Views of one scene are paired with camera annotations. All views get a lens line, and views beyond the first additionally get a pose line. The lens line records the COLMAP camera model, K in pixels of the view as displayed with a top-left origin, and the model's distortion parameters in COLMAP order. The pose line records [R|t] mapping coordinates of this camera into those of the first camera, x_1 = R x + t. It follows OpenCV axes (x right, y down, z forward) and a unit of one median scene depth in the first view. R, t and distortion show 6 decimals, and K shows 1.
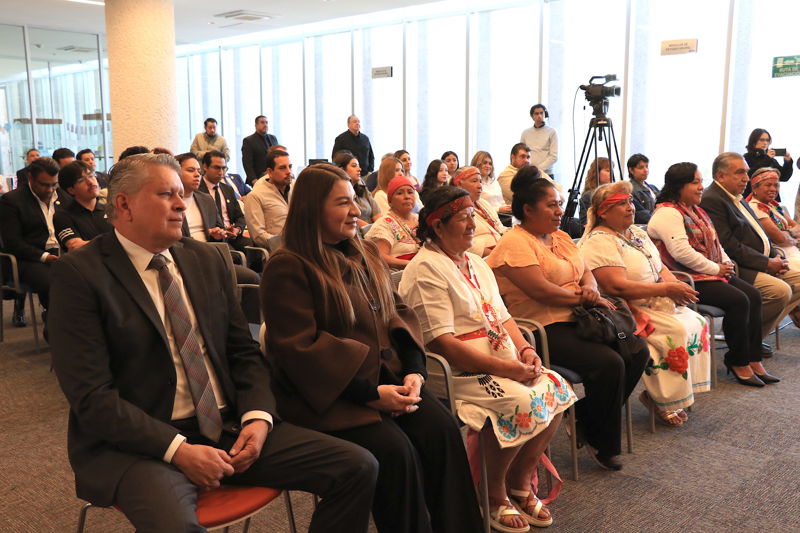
lens RADIAL K [[802.0, 0, 400.0], [0, 802.0, 266.5], [0, 0, 1]] dist [-0.019493, -0.000153]
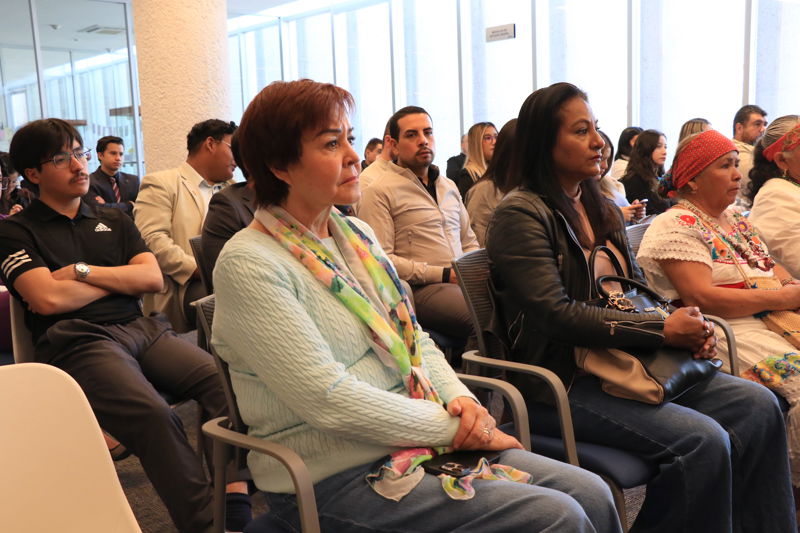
lens RADIAL K [[875.2, 0, 400.0], [0, 875.2, 266.5], [0, 0, 1]] dist [0.007748, -0.000703]
pose [[0.996838, -0.025036, -0.075412, -0.051203], [0.023231, 0.999424, -0.024728, -0.007977], [0.075988, 0.022898, 0.996846, 0.166560]]
